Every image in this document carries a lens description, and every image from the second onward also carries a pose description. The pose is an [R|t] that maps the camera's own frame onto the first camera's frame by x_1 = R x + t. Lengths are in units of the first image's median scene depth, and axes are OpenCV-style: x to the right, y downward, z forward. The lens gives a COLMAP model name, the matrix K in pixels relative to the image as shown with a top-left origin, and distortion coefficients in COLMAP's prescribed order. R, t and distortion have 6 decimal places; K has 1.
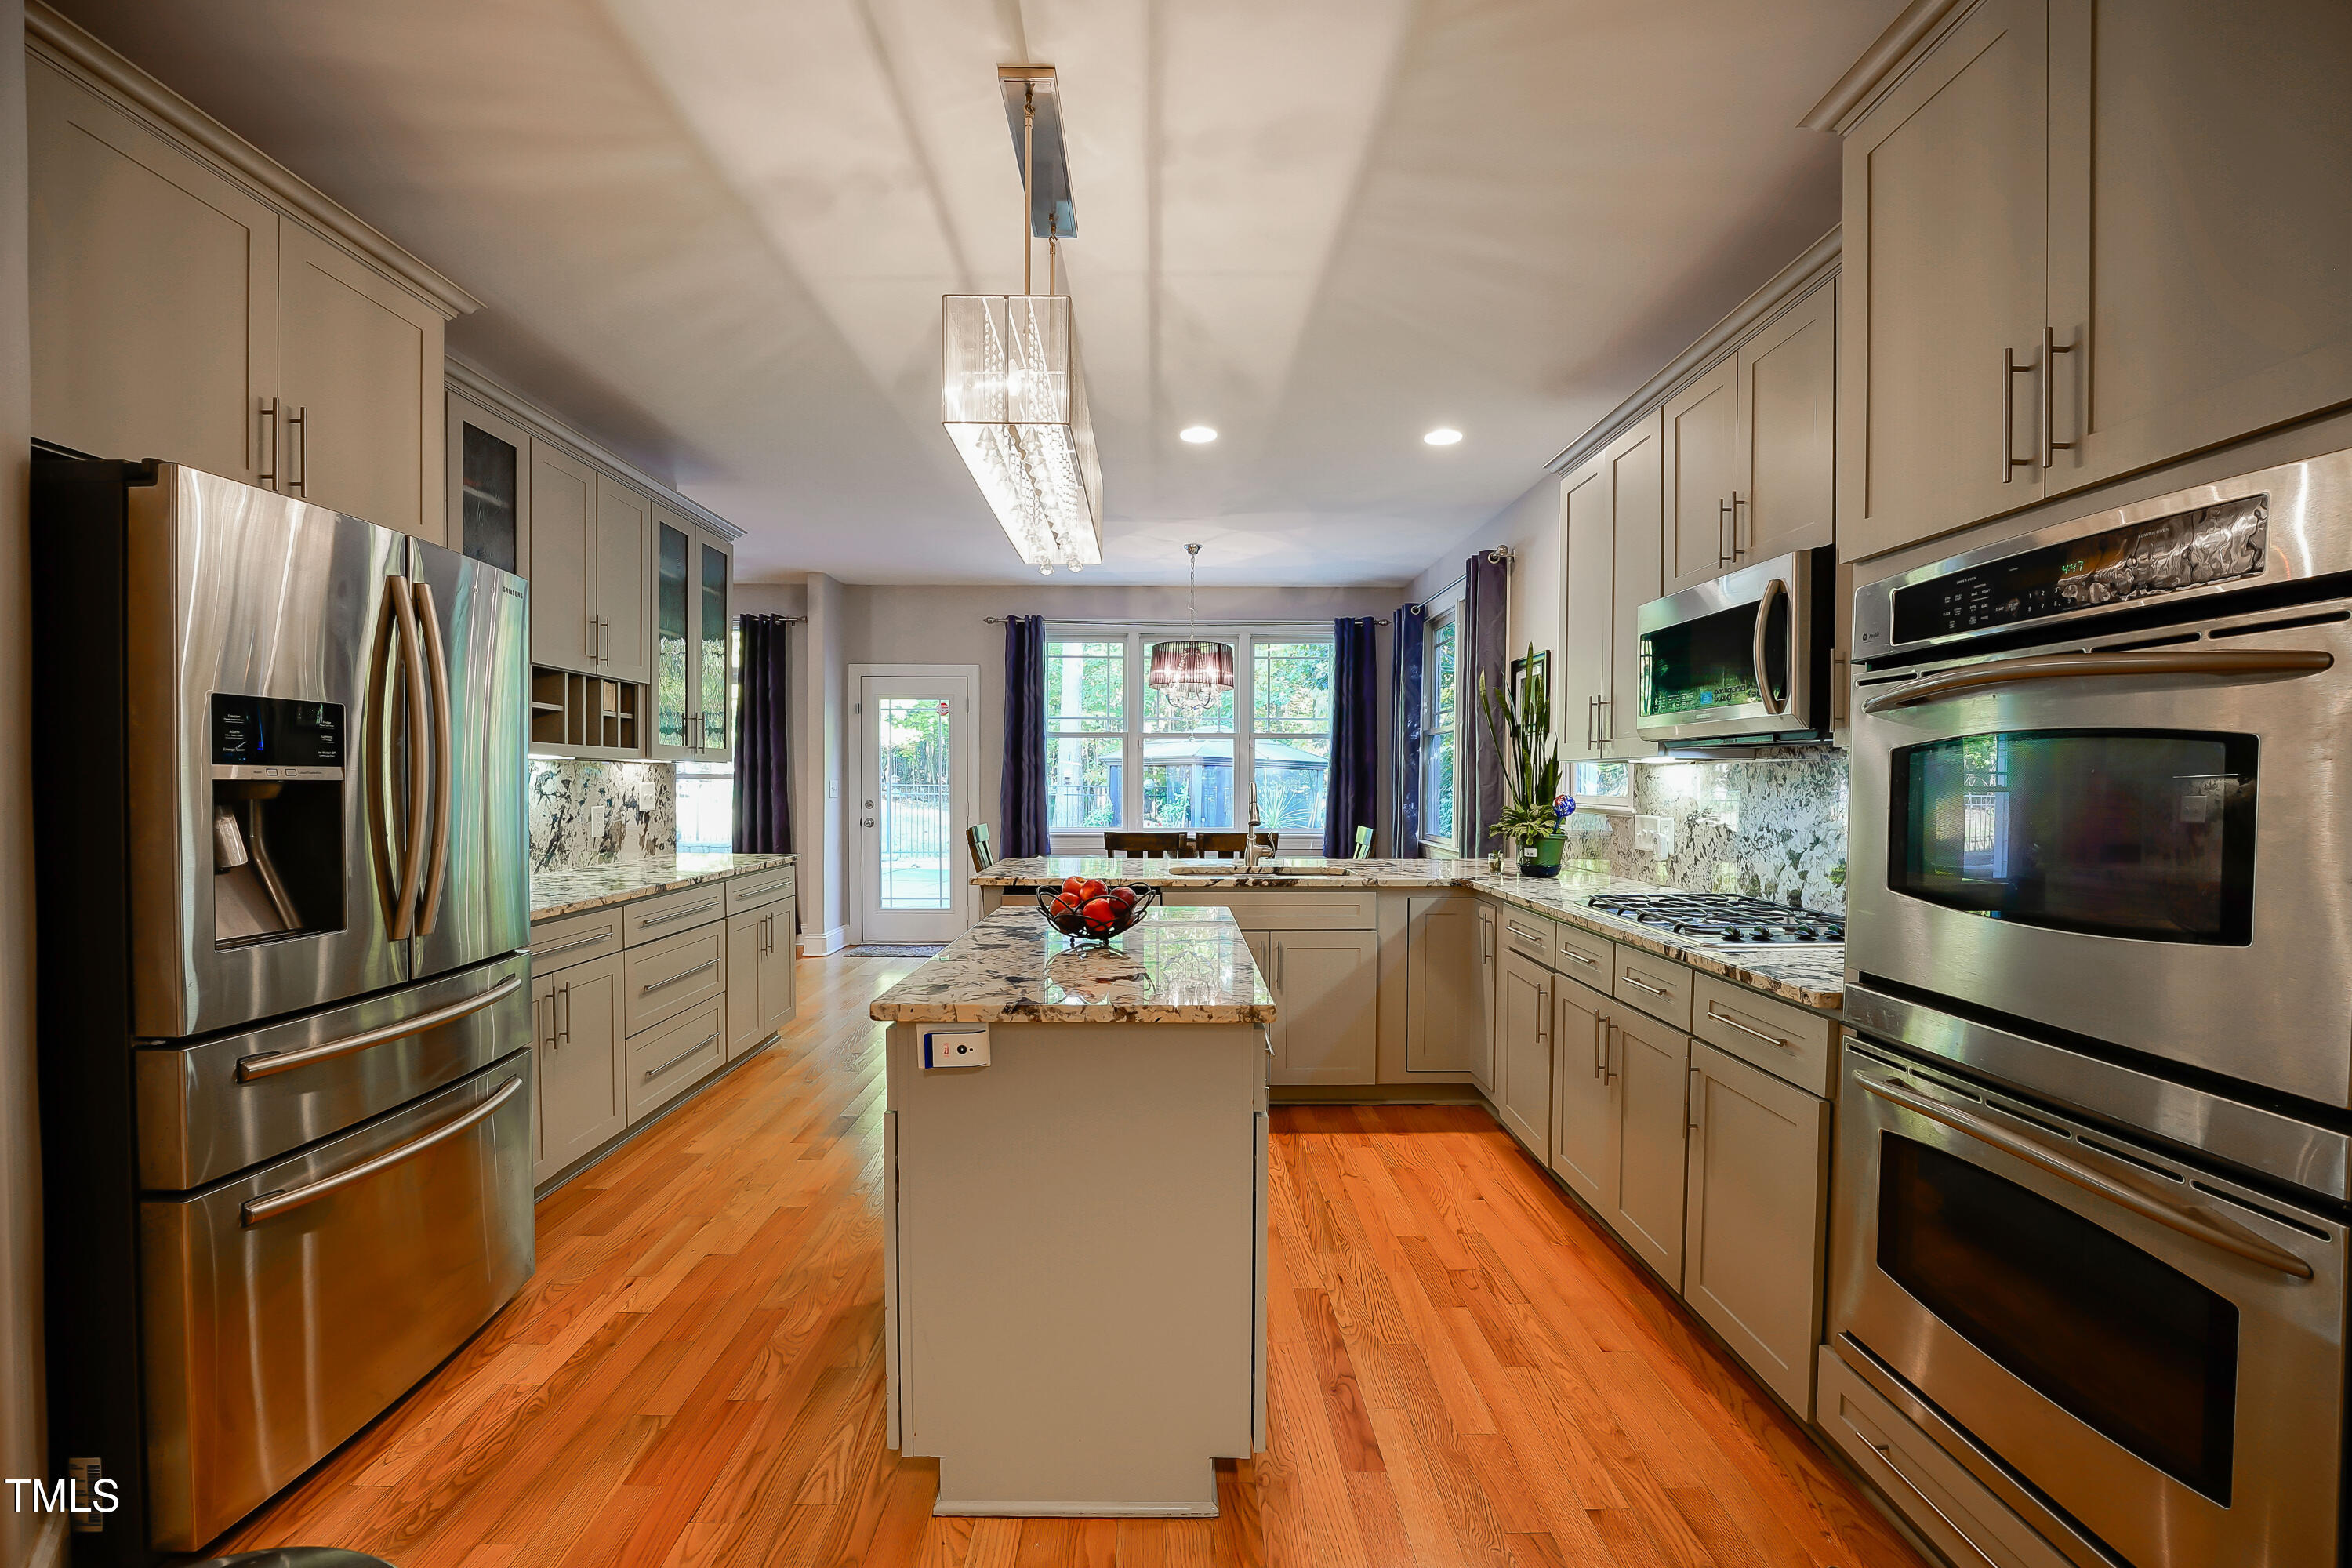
lens RADIAL K [[983.2, 0, 1173.6], [0, 983.2, 801.1], [0, 0, 1]] dist [-0.013775, -0.000050]
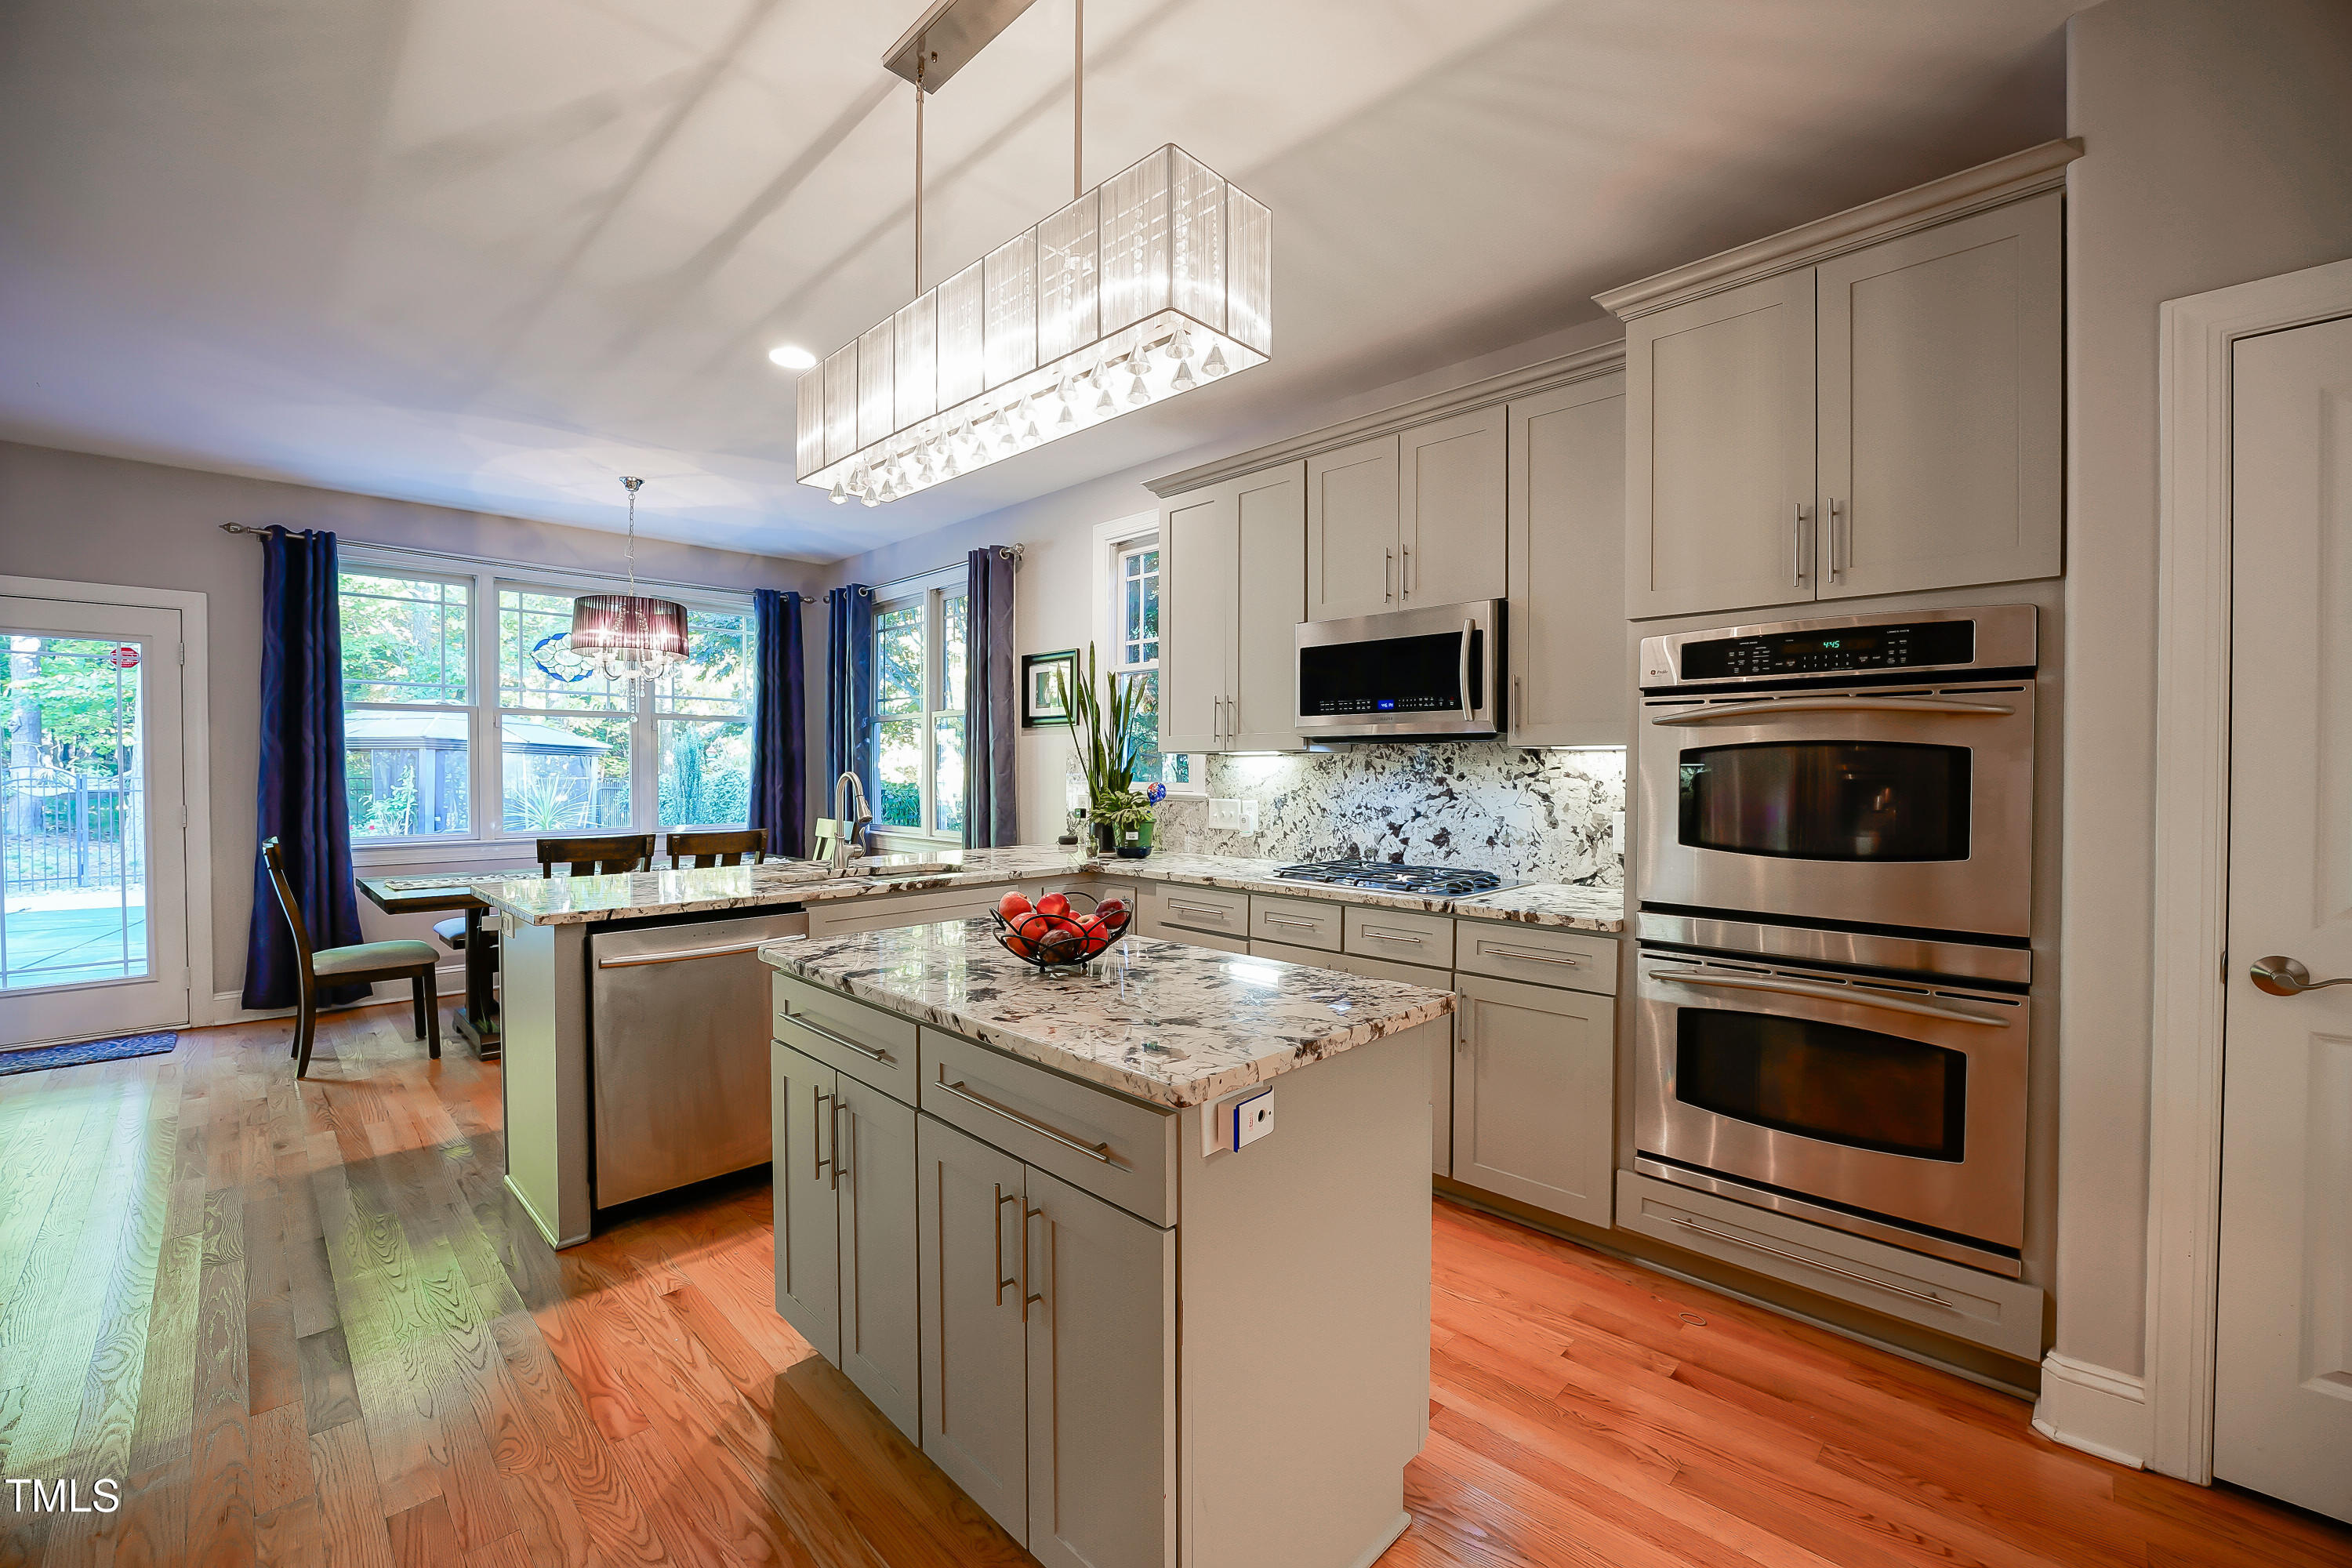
lens RADIAL K [[955.5, 0, 1176.0], [0, 955.5, 784.0], [0, 0, 1]] dist [-0.016914, -0.000138]
pose [[0.709035, -0.014560, 0.705023, -0.452679], [0.016705, 0.999853, 0.003848, -0.010747], [-0.704975, 0.009049, 0.709174, 0.280786]]
